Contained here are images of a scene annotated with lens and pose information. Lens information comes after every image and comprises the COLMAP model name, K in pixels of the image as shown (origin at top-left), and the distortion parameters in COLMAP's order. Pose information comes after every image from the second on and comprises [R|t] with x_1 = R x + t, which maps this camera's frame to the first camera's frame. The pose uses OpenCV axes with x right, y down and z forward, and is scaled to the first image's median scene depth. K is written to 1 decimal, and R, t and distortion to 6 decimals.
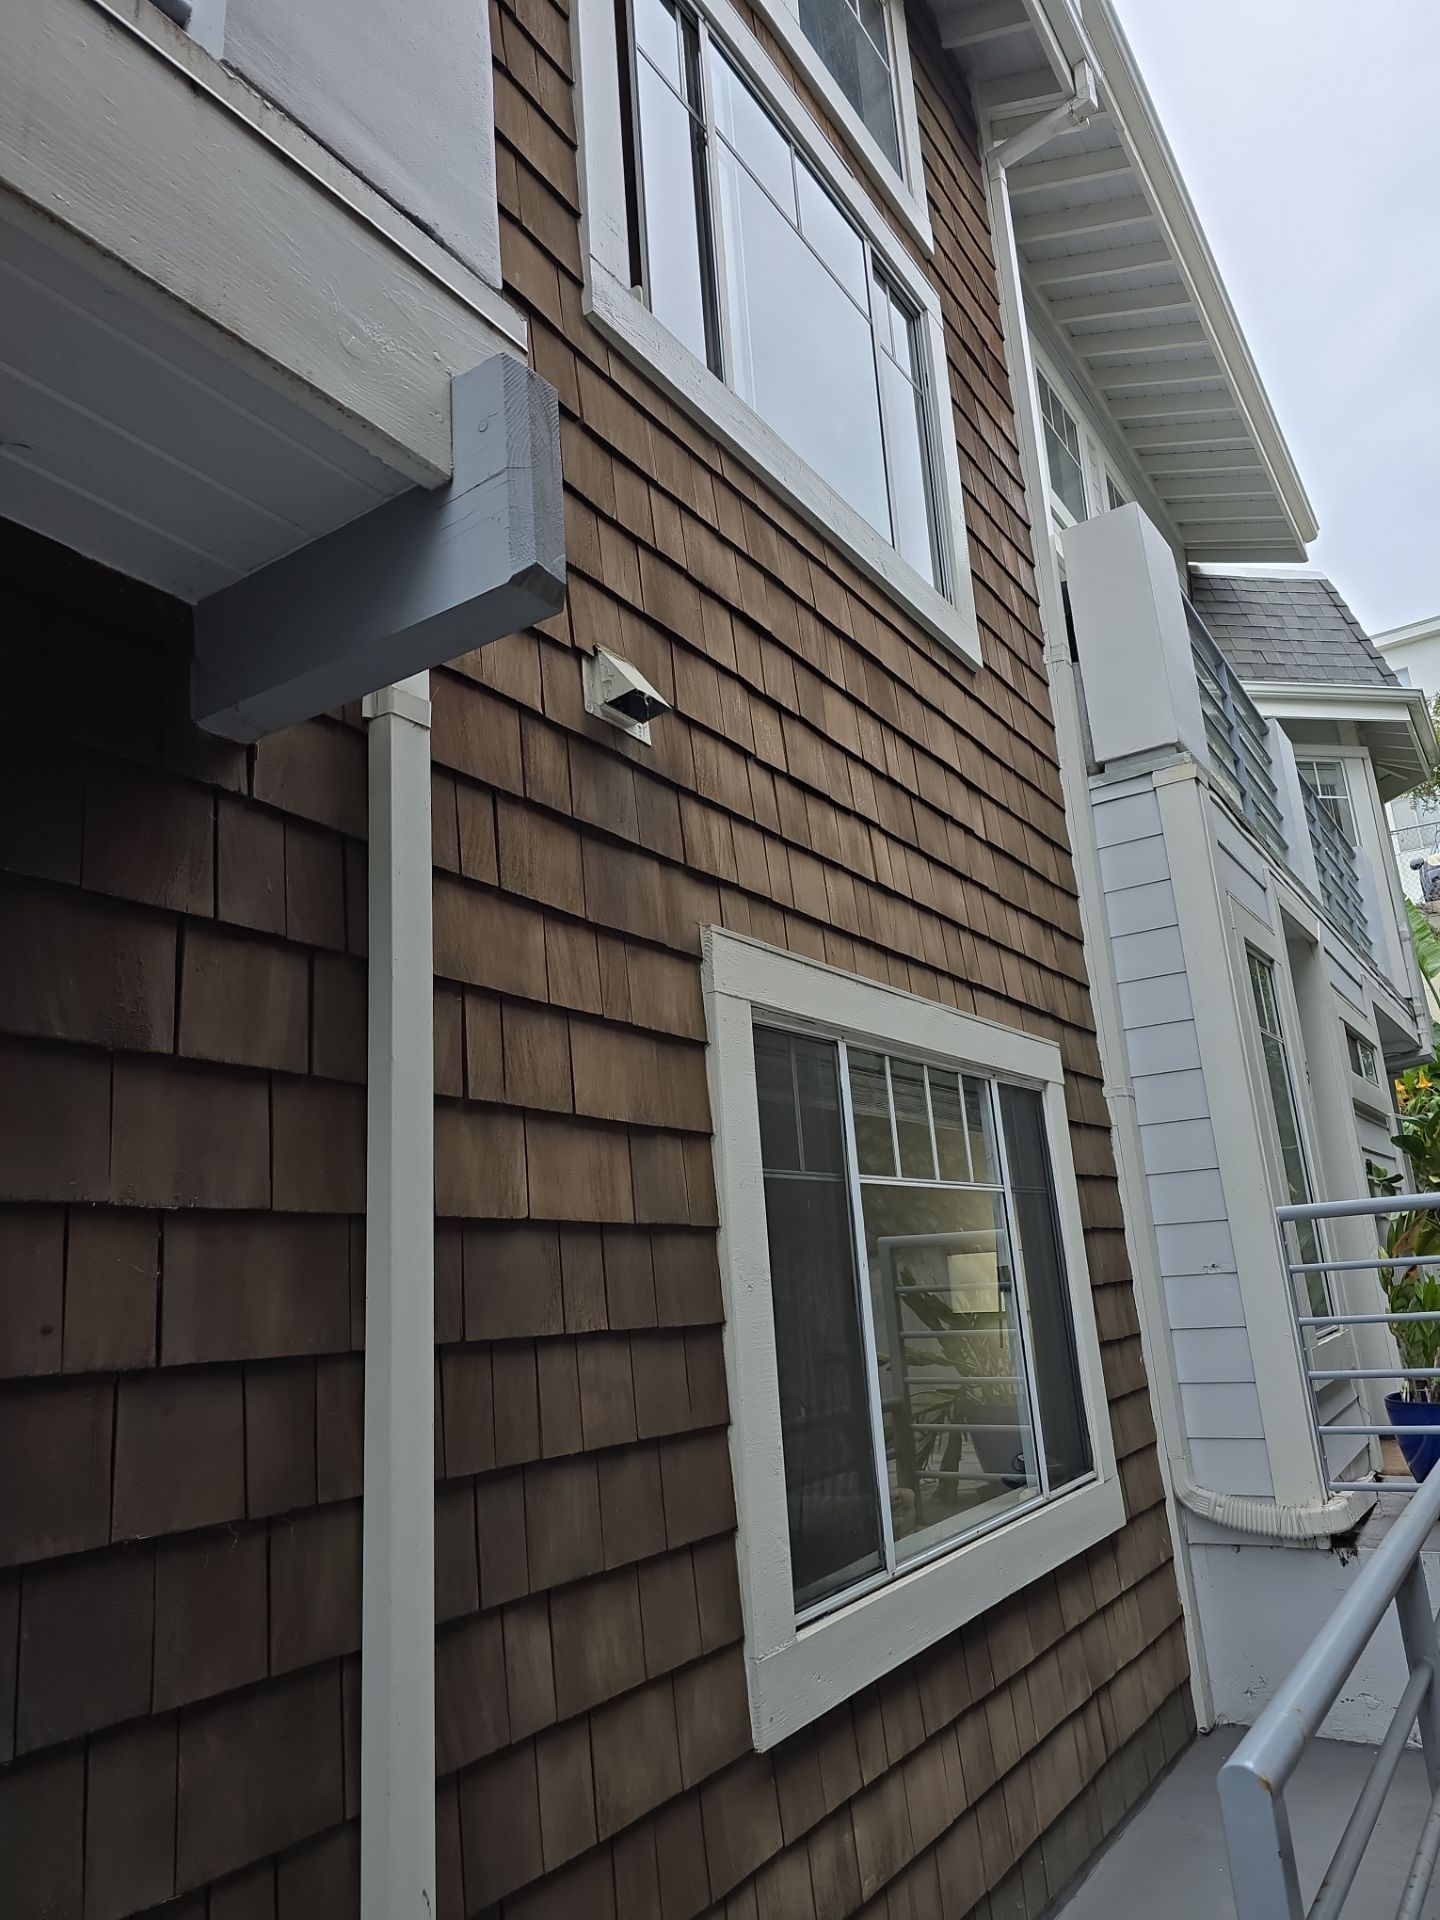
lens RADIAL K [[1291.6, 0, 724.6], [0, 1291.6, 961.8], [0, 0, 1]] dist [0.045913, -0.031872]
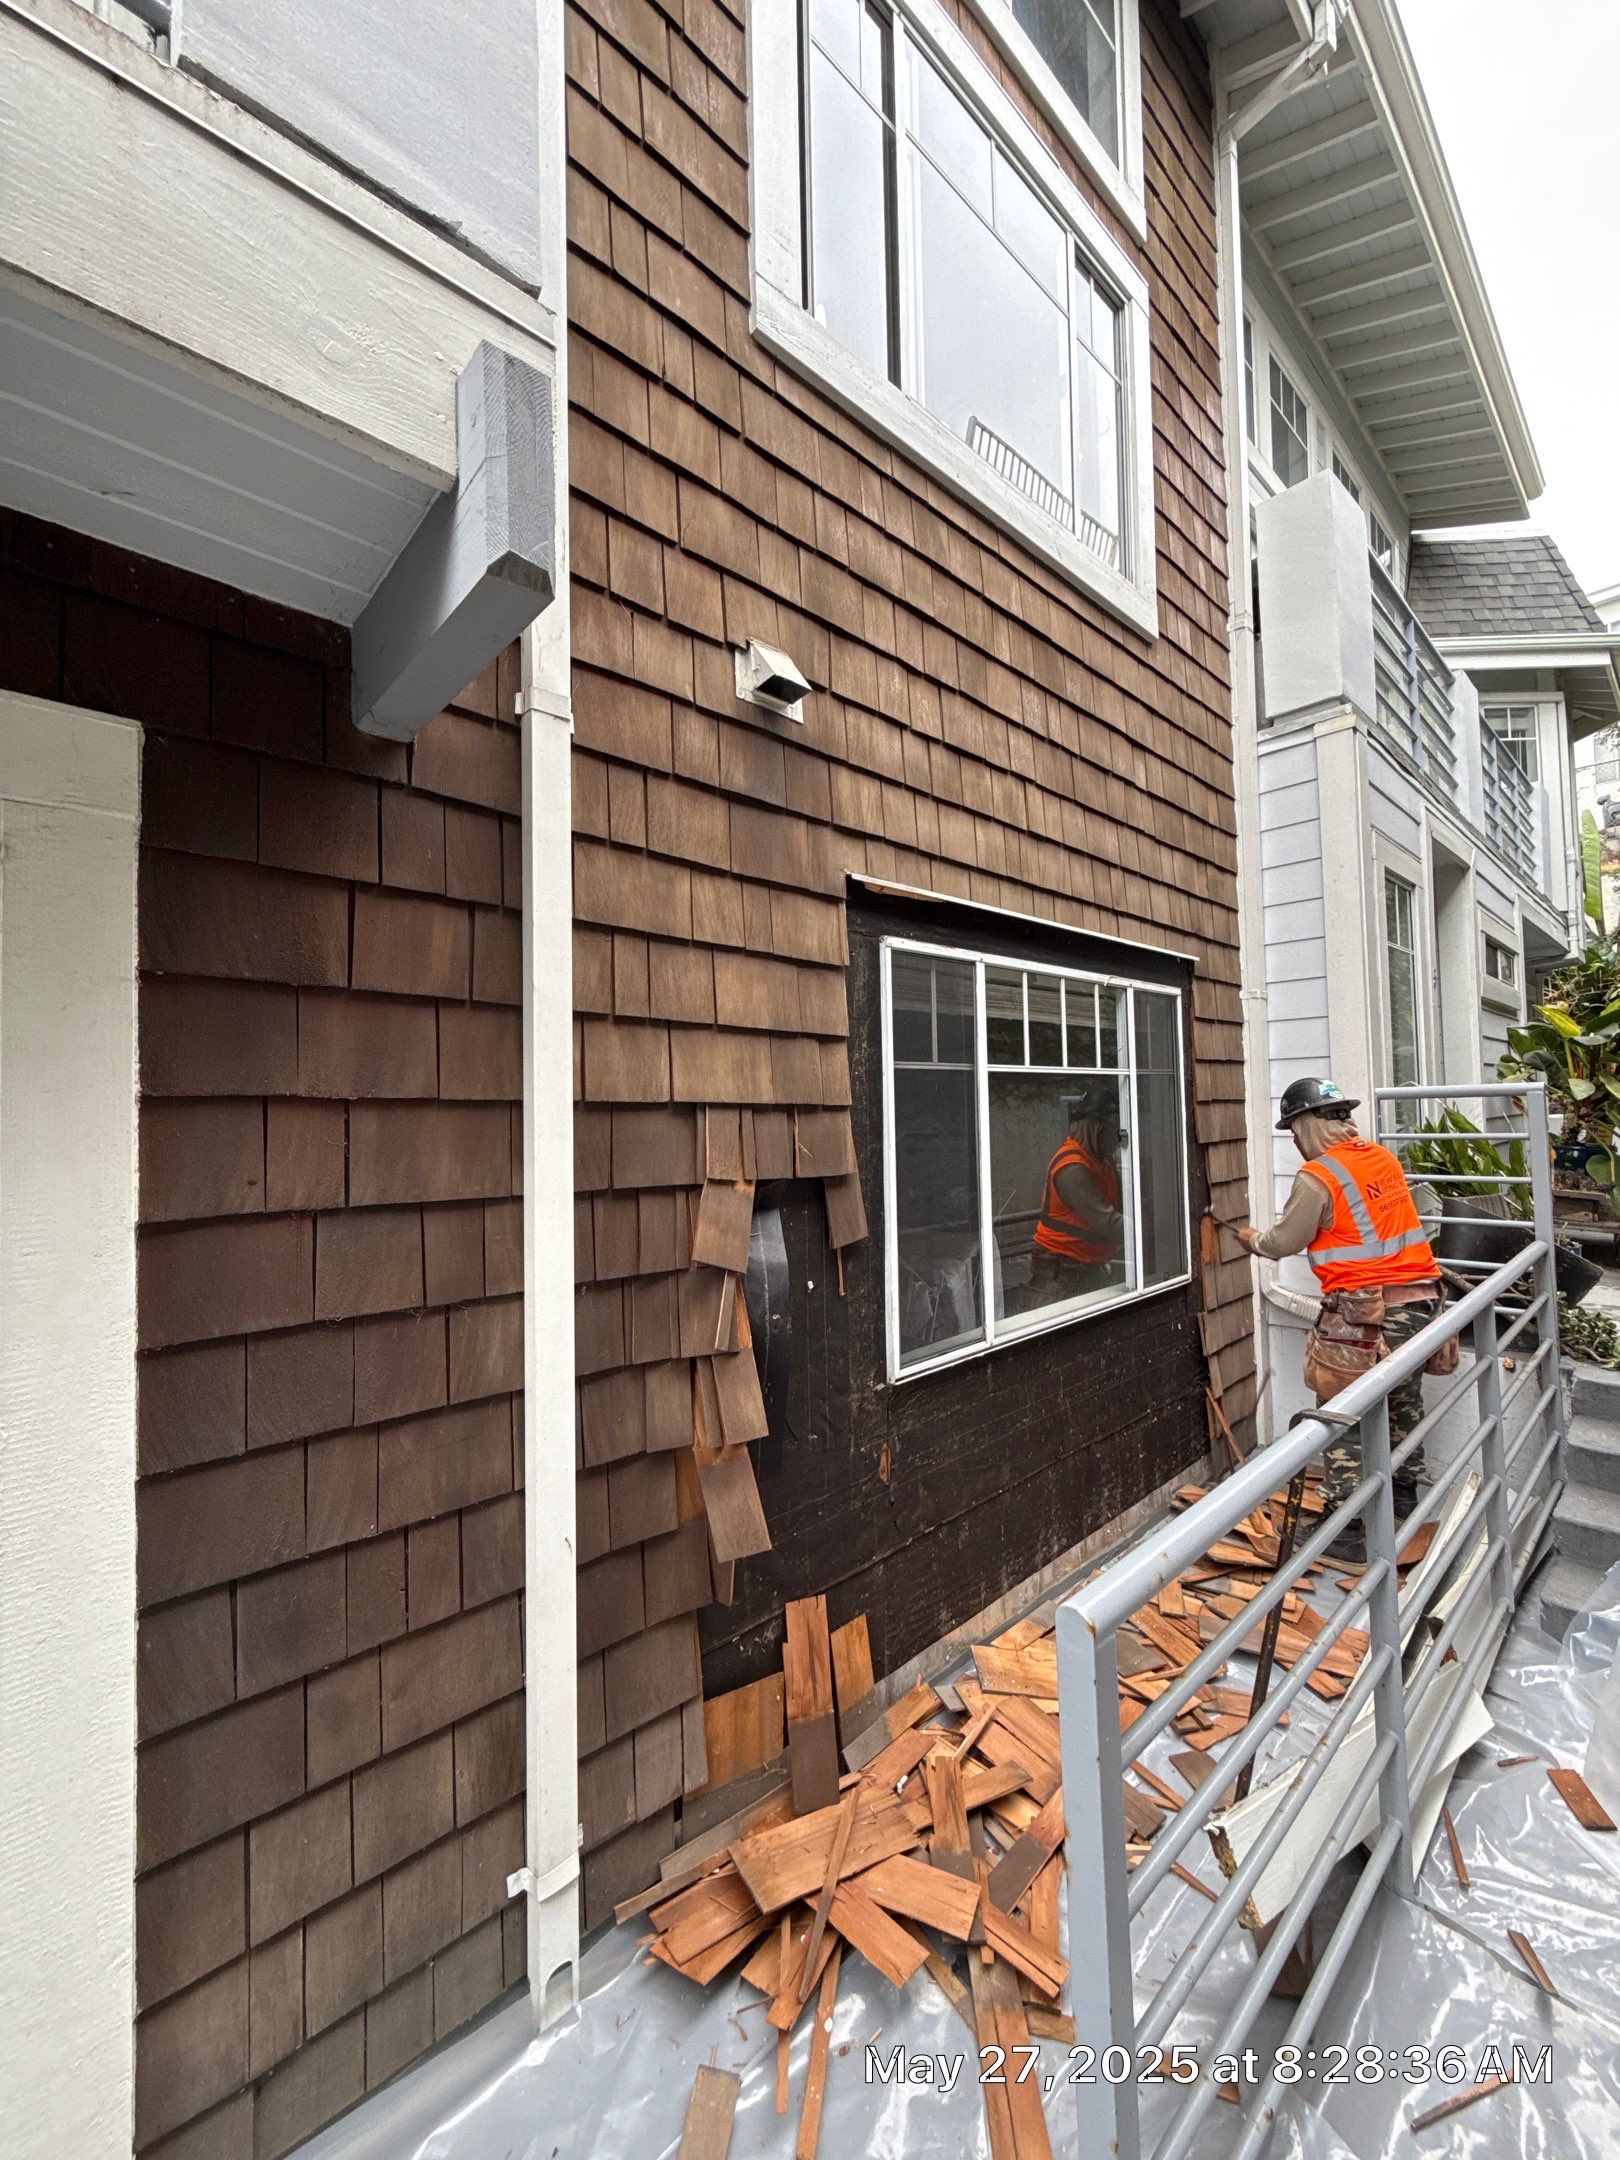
lens RADIAL K [[856.9, 0, 812.8], [0, 856.9, 1085.3], [0, 0, 1]] dist [-0.004812, 0.002046]
pose [[0.969782, 0.040441, -0.240599, 0.146211], [0.015061, 0.974362, 0.224481, -0.012198], [0.243509, -0.221321, 0.944309, 0.136365]]
